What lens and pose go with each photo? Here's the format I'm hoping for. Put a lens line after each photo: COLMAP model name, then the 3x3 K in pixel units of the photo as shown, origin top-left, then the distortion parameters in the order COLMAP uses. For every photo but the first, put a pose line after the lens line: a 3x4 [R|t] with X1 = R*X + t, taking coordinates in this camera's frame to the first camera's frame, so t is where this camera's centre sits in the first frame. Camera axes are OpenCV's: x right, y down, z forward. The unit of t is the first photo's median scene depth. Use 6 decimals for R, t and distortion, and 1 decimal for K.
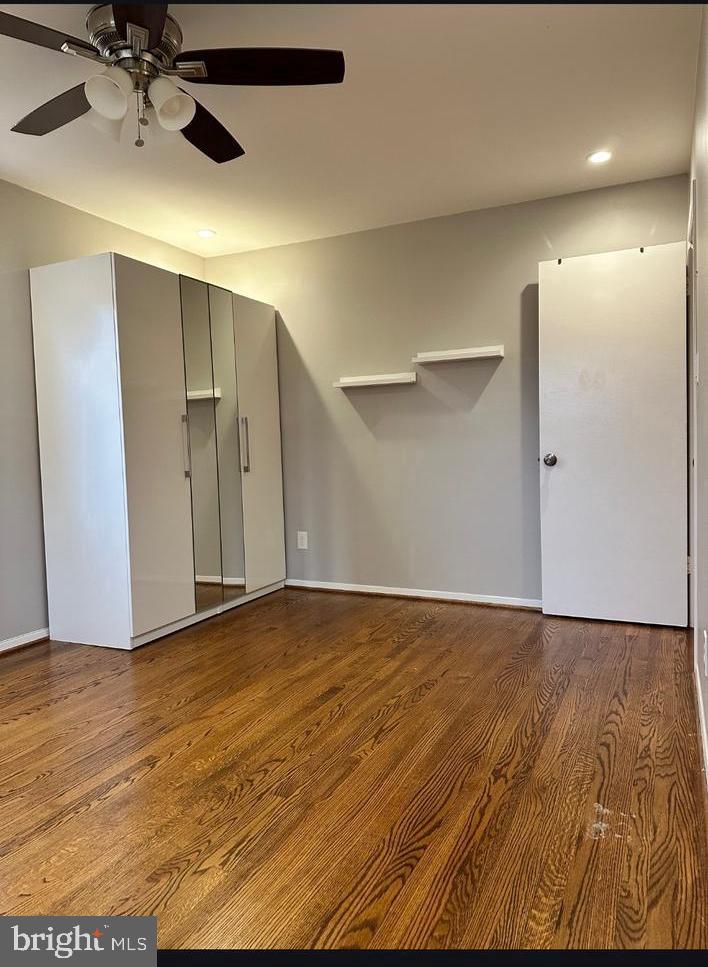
lens RADIAL K [[669.5, 0, 353.1], [0, 669.5, 483.9], [0, 0, 1]] dist [0.000324, 0.000057]
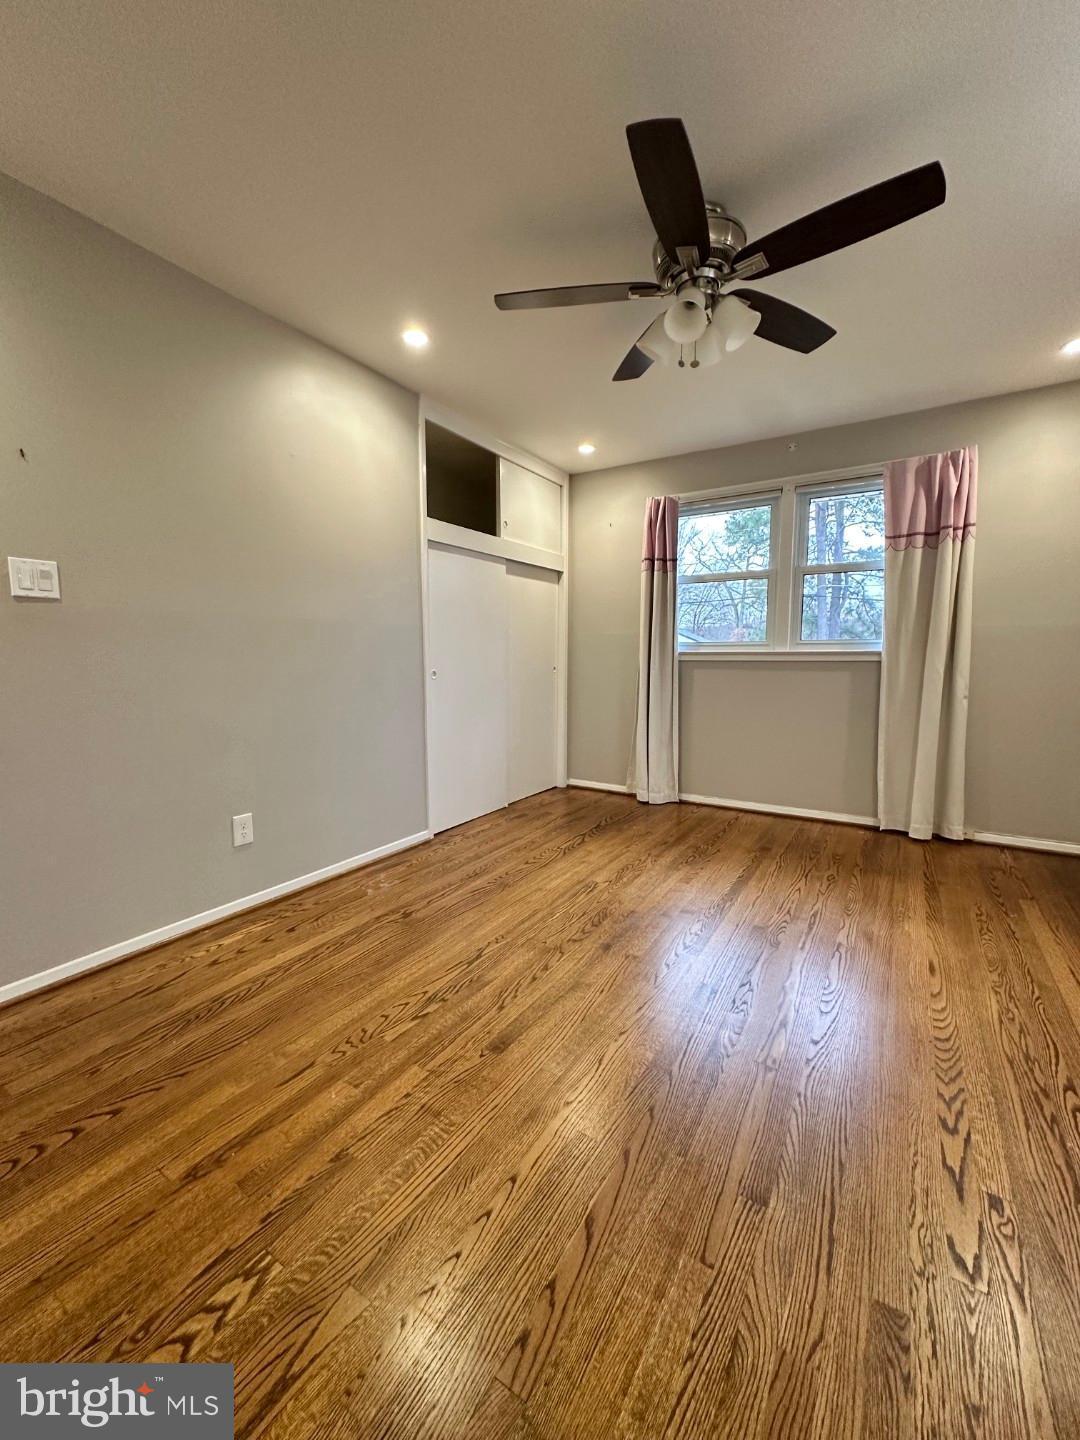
lens RADIAL K [[573.3, 0, 541.6], [0, 573.3, 719.3], [0, 0, 1]] dist [0.000066, 0.000296]
pose [[-0.992862, 0.013718, 0.118477, -0.161794], [0.033686, 0.985174, 0.168220, -0.111233], [-0.114412, 0.171010, -0.978604, 1.732967]]
